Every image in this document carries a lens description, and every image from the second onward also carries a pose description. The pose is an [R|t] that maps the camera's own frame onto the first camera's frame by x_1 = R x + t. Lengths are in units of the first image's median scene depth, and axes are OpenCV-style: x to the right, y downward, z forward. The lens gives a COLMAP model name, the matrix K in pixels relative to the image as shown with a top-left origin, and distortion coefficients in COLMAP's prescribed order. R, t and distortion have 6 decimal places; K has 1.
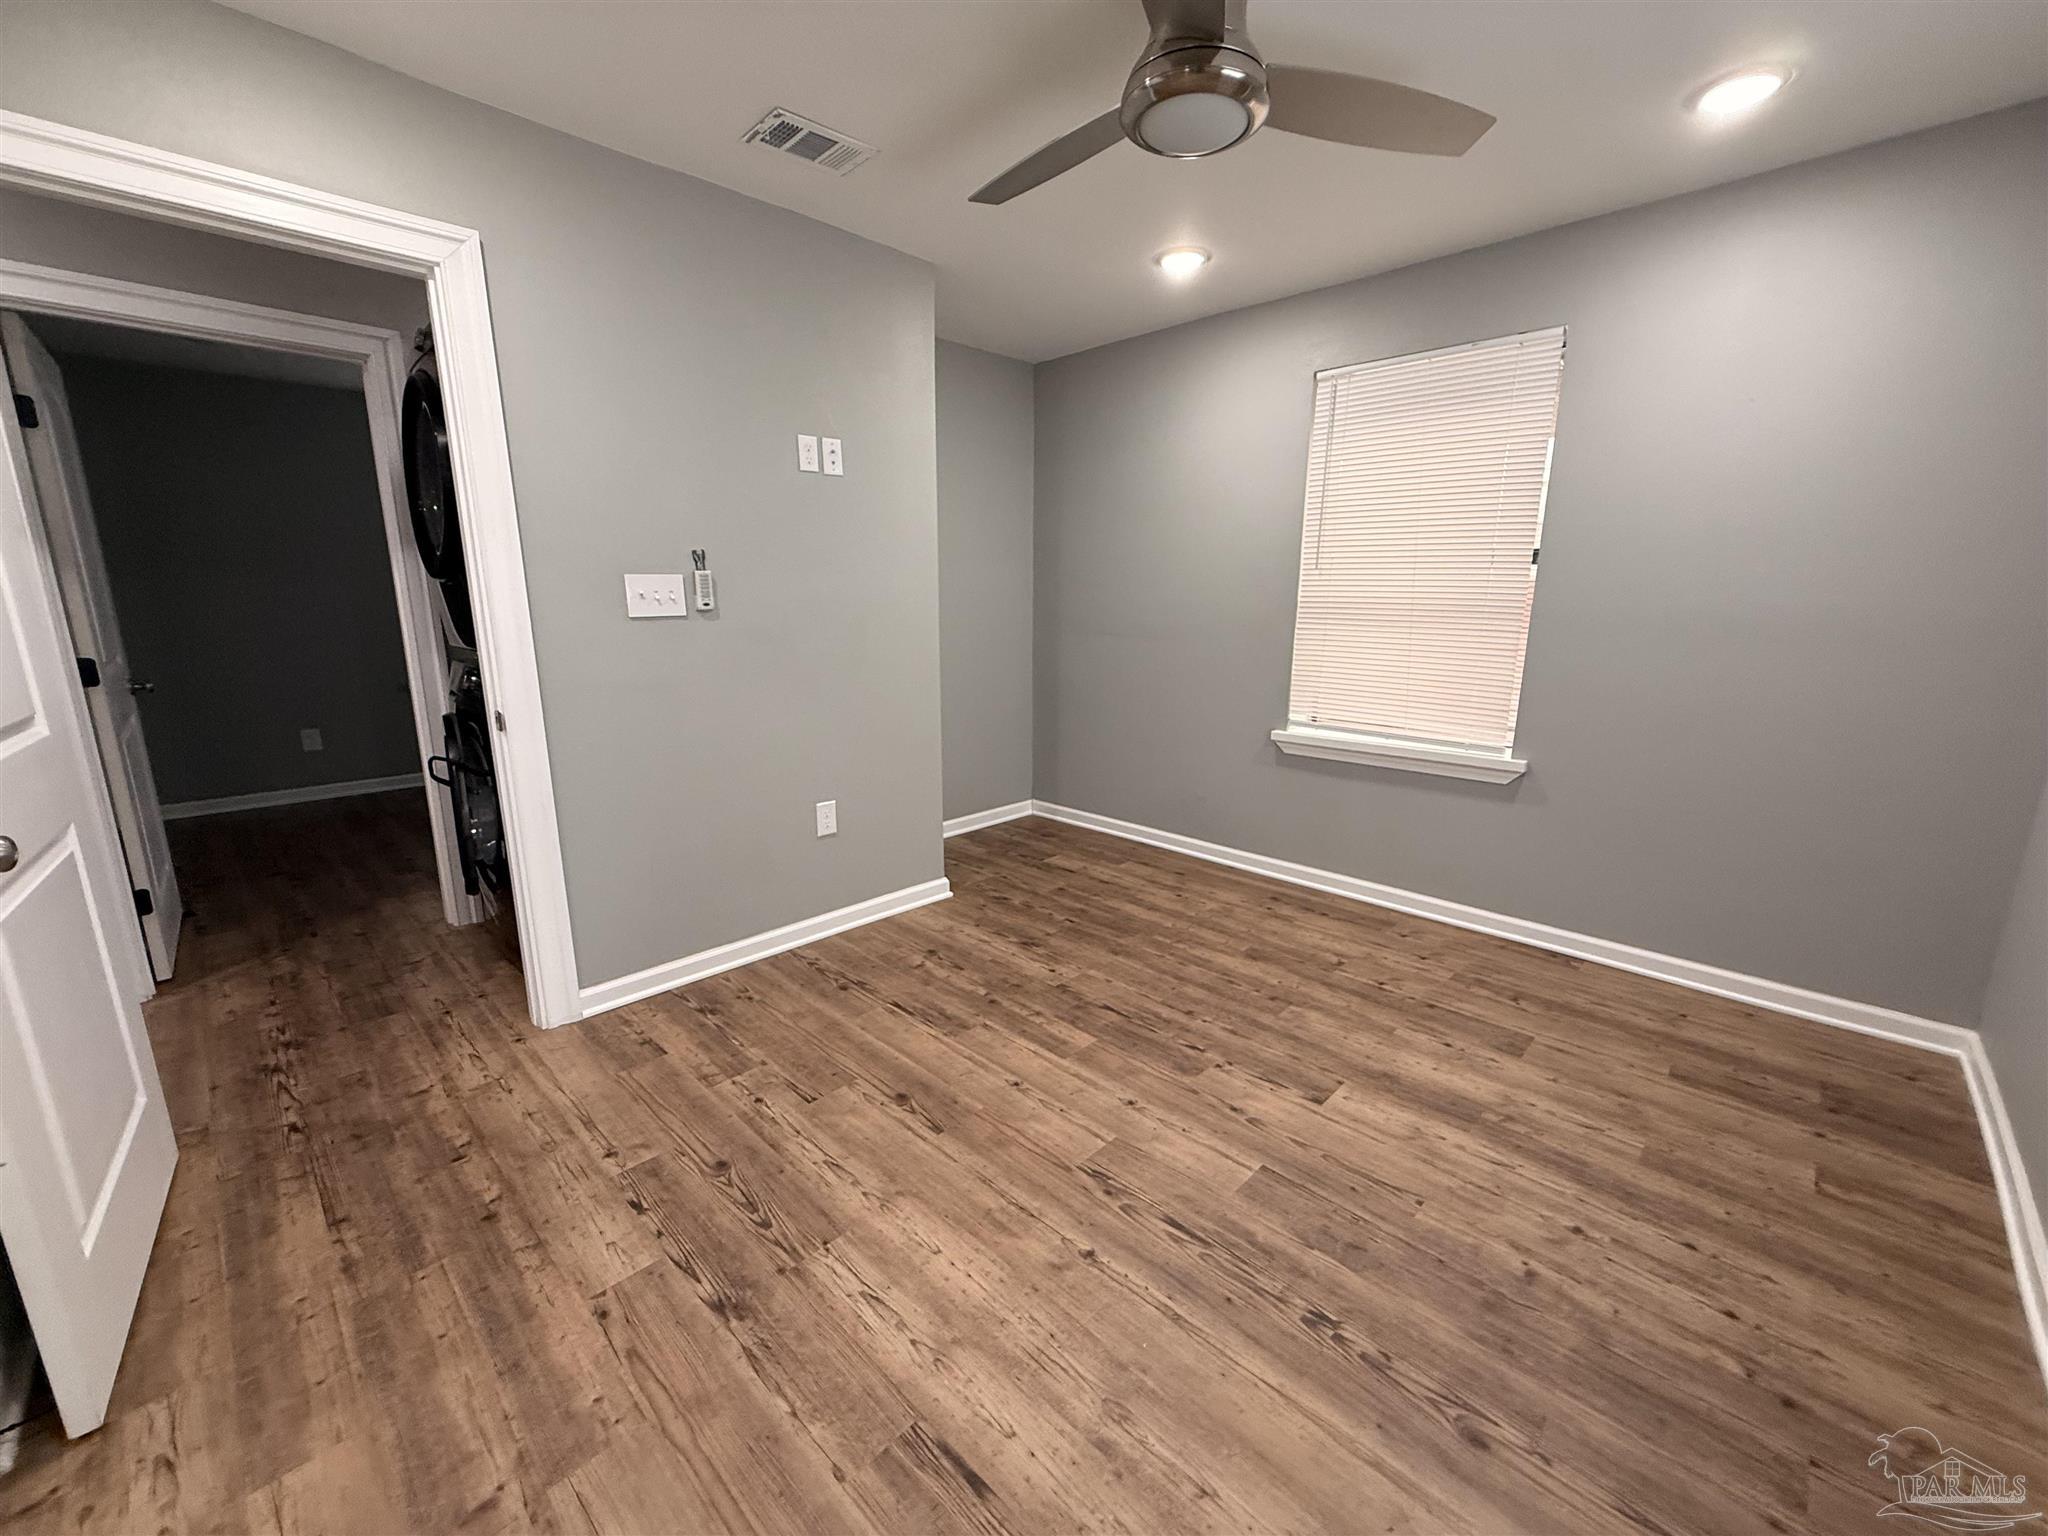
lens RADIAL K [[822.5, 0, 1019.2], [0, 822.5, 767.8], [0, 0, 1]] dist [-0.000152, 0.000171]
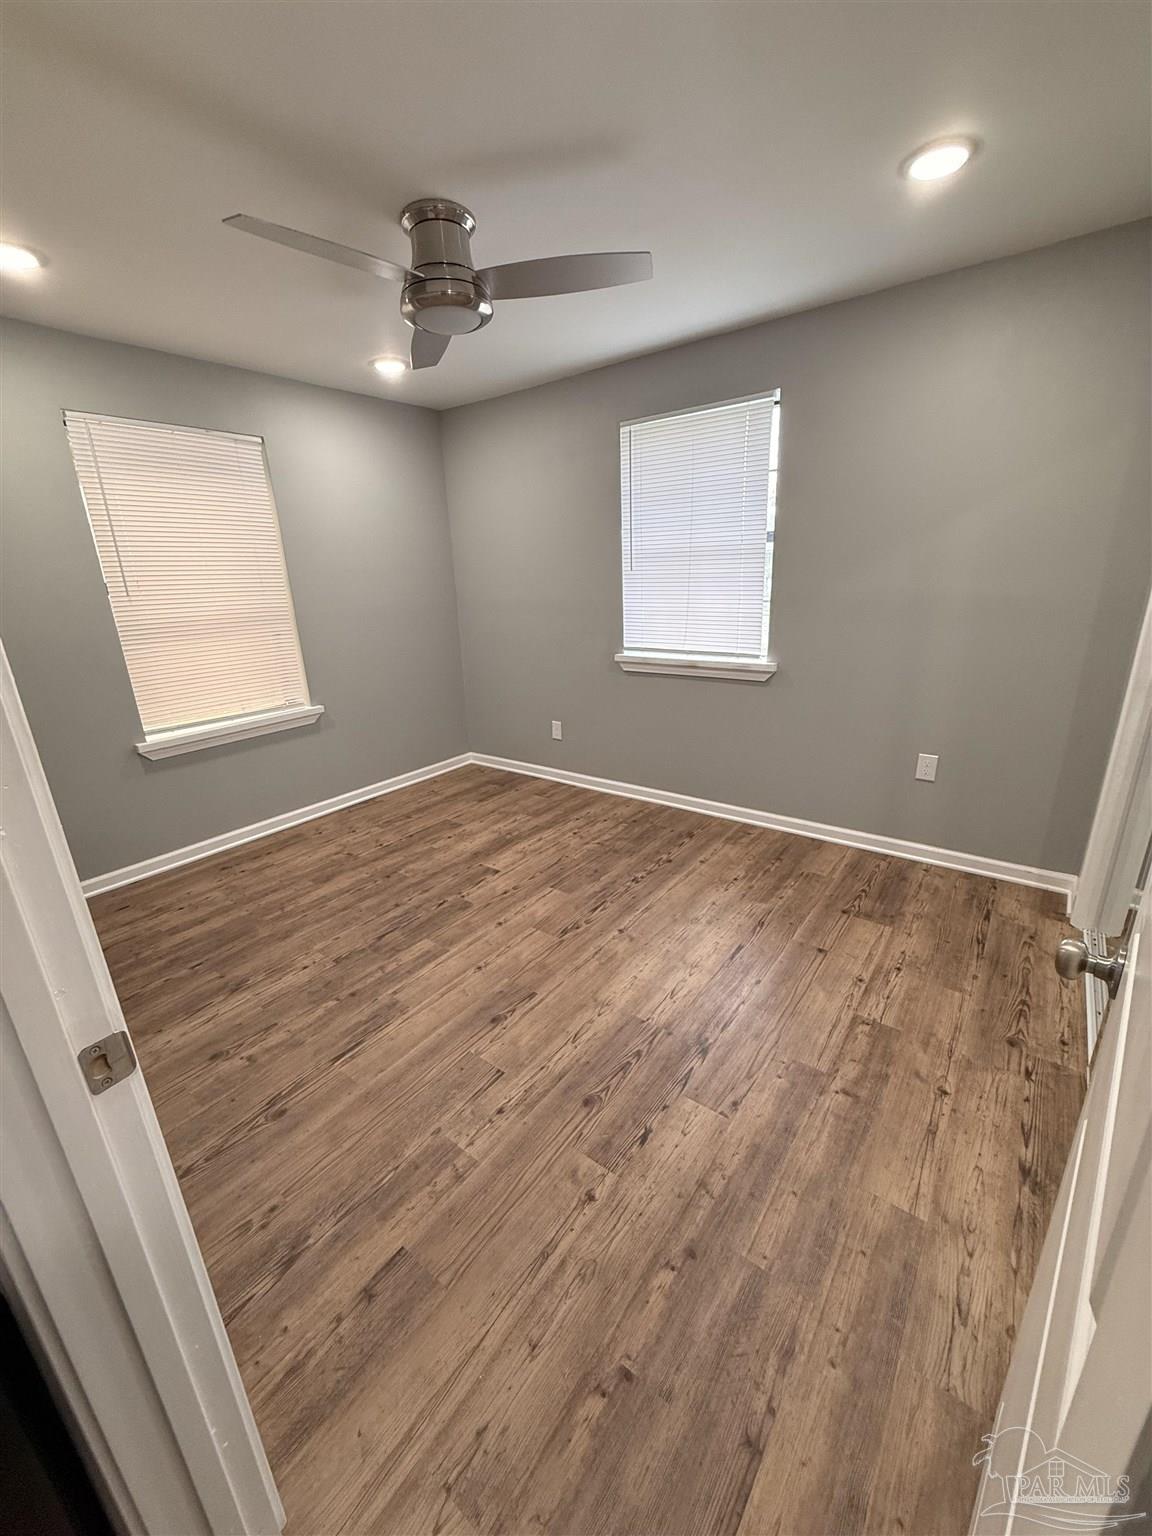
lens RADIAL K [[616.9, 0, 581.2], [0, 616.9, 762.1], [0, 0, 1]] dist [-0.000152, 0.000171]
pose [[-0.133364, -0.291664, 0.947178, -0.906396], [0.246793, 0.915836, 0.316762, -0.225502], [-0.959847, 0.276002, -0.050159, 0.771330]]
